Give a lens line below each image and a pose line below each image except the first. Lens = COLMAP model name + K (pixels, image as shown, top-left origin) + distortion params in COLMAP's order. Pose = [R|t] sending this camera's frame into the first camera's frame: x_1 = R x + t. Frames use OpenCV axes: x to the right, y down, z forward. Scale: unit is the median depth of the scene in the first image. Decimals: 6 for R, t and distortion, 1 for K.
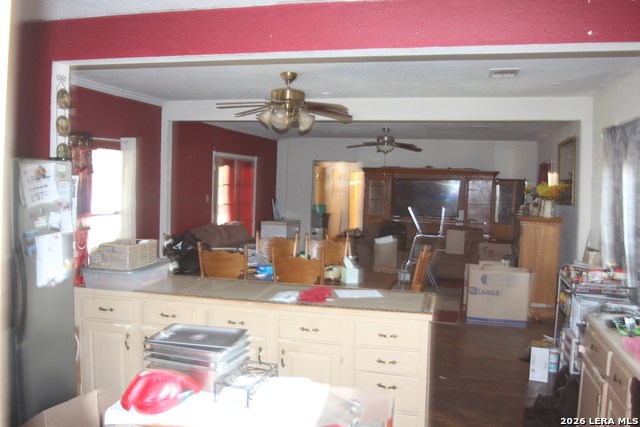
lens RADIAL K [[587.6, 0, 320.0], [0, 587.6, 213.5], [0, 0, 1]] dist [-0.010474, -0.002432]
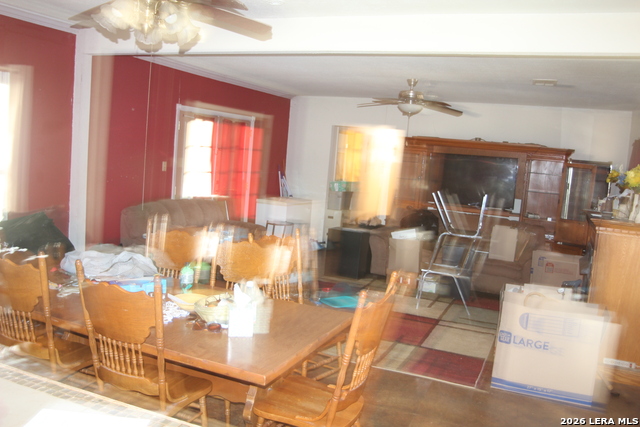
lens RADIAL K [[587.6, 0, 320.0], [0, 587.6, 213.5], [0, 0, 1]] dist [-0.010474, -0.002432]
pose [[0.990696, 0.063241, -0.120511, 0.088820], [-0.057871, 0.997191, 0.047555, -0.009407], [0.123180, -0.040139, 0.991572, 0.246580]]
